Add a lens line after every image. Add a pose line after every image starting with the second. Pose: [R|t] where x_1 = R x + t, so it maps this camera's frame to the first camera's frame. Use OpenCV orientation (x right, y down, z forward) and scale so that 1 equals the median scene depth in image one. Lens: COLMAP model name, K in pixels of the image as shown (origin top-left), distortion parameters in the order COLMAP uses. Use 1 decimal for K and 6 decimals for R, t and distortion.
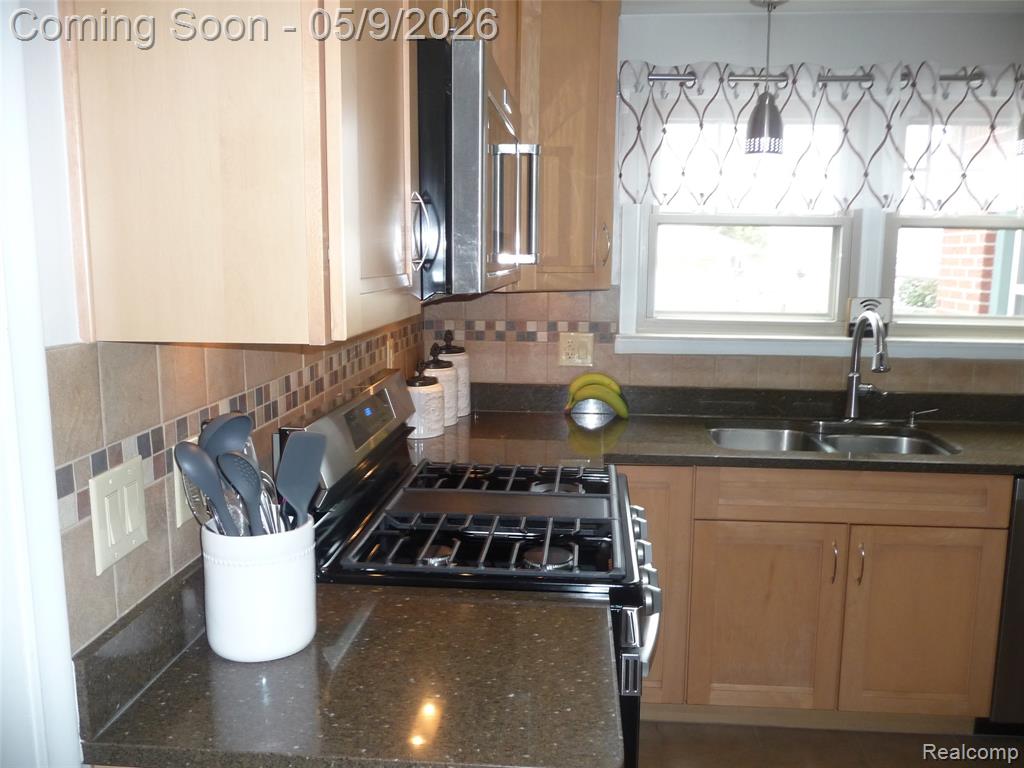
lens RADIAL K [[849.5, 0, 514.5], [0, 849.5, 384.0], [0, 0, 1]] dist [-0.033242, 0.024209]
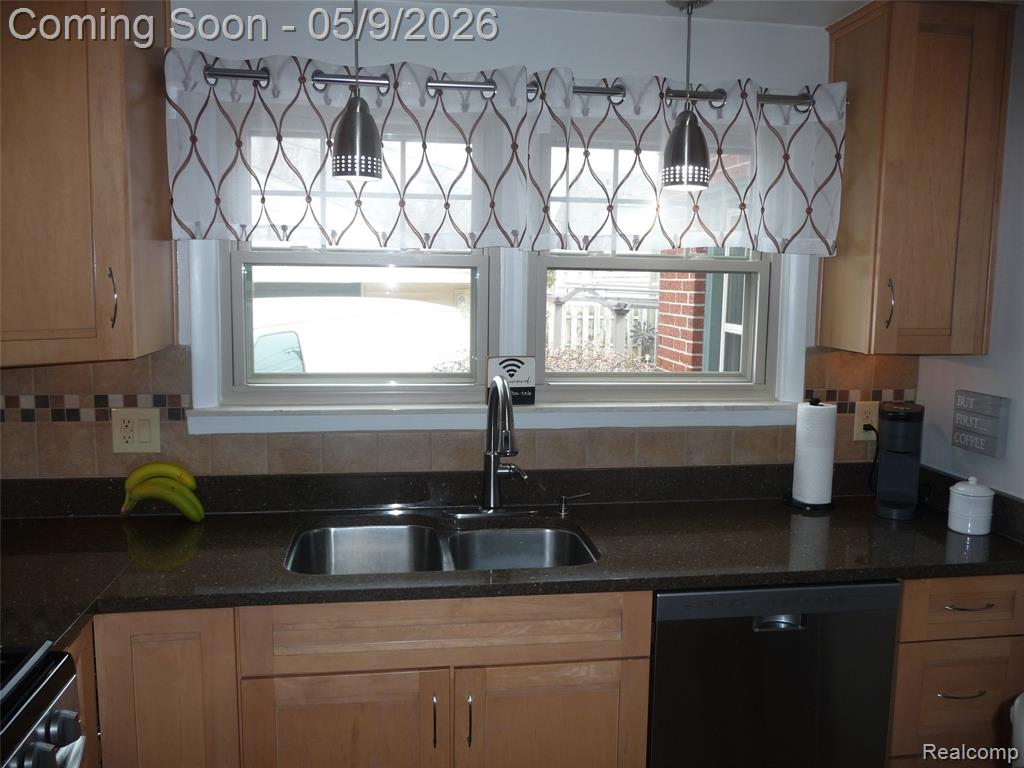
lens RADIAL K [[849.5, 0, 511.0], [0, 849.5, 377.5], [0, 0, 1]] dist [-0.033242, 0.024209]
pose [[0.975700, -0.022447, 0.217957, 0.252636], [0.029524, 0.999135, -0.029270, -0.060319], [-0.217112, 0.034994, 0.975519, 0.215539]]
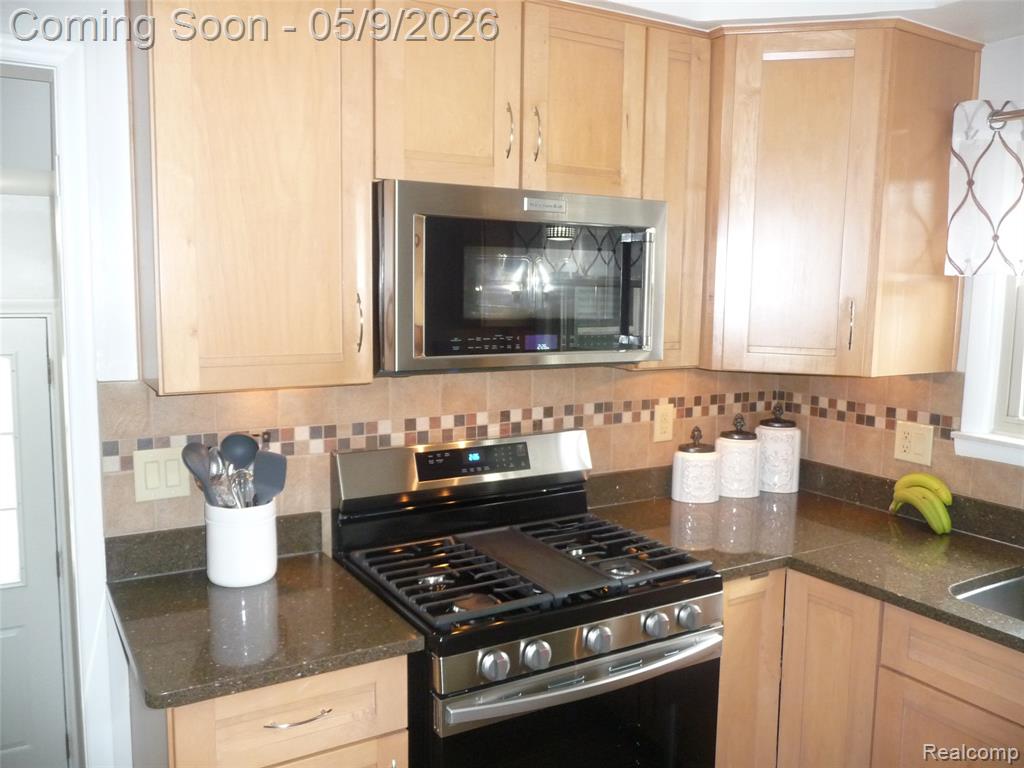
lens RADIAL K [[849.5, 0, 541.2], [0, 849.5, 380.4], [0, 0, 1]] dist [-0.033242, 0.024209]
pose [[0.598476, 0.092811, -0.795746, 0.558373], [-0.132908, 0.991005, 0.015626, -0.071304], [0.790039, 0.096409, 0.605428, 0.201554]]
